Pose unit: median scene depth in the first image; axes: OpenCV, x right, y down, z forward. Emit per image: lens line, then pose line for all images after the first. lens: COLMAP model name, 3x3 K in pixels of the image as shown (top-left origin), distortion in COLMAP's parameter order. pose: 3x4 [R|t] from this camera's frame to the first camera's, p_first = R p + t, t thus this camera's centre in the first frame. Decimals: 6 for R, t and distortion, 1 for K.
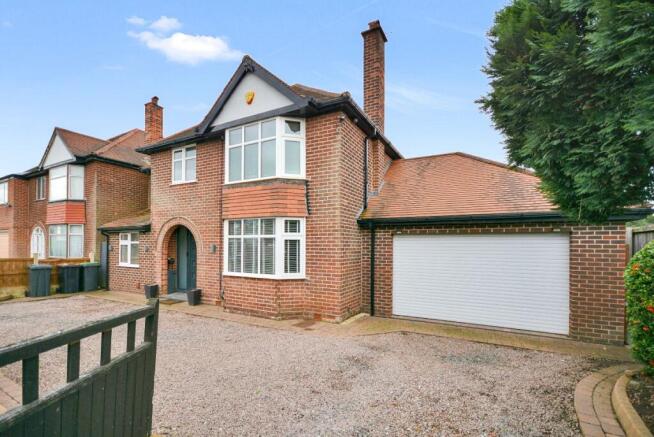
lens RADIAL K [[297.6, 0, 325.3], [0, 297.6, 240.0], [0, 0, 1]] dist [0.000012, -0.000528]
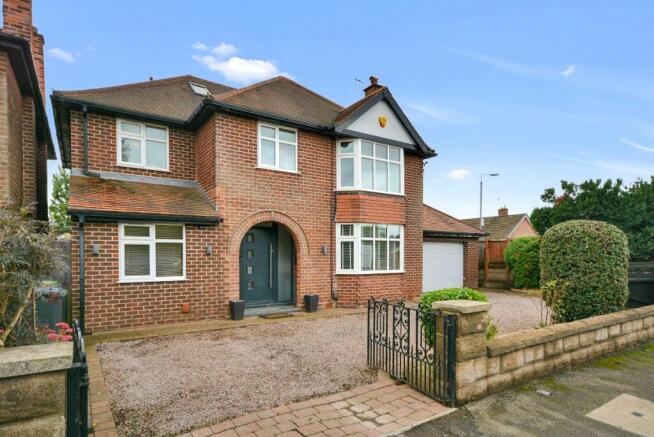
lens RADIAL K [[365.9, 0, 327.1], [0, 365.9, 254.7], [0, 0, 1]] dist [0.008336, -0.000921]
pose [[0.456112, -0.007734, 0.889889, -1.530778], [-0.011781, 0.999822, 0.014728, 0.028732], [-0.889845, -0.017201, 0.455939, 0.486665]]
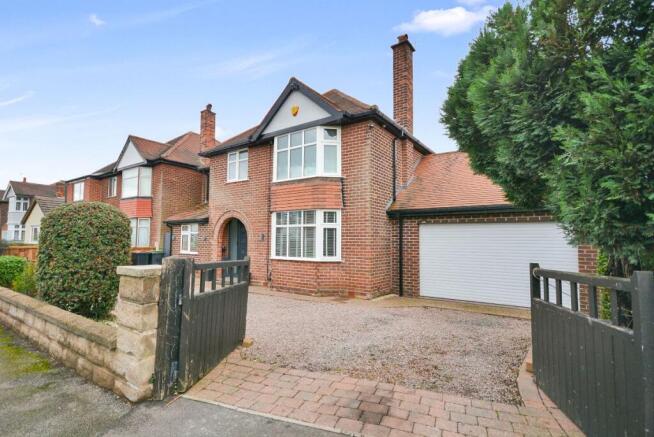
lens RADIAL K [[345.0, 0, 309.6], [0, 345.0, 220.9], [0, 0, 1]] dist [0.000808, 0.000104]
pose [[0.985360, -0.003854, -0.170445, 0.038139], [-0.004319, 0.998859, -0.047556, 0.031398], [0.170434, 0.047596, 0.984219, -0.318328]]
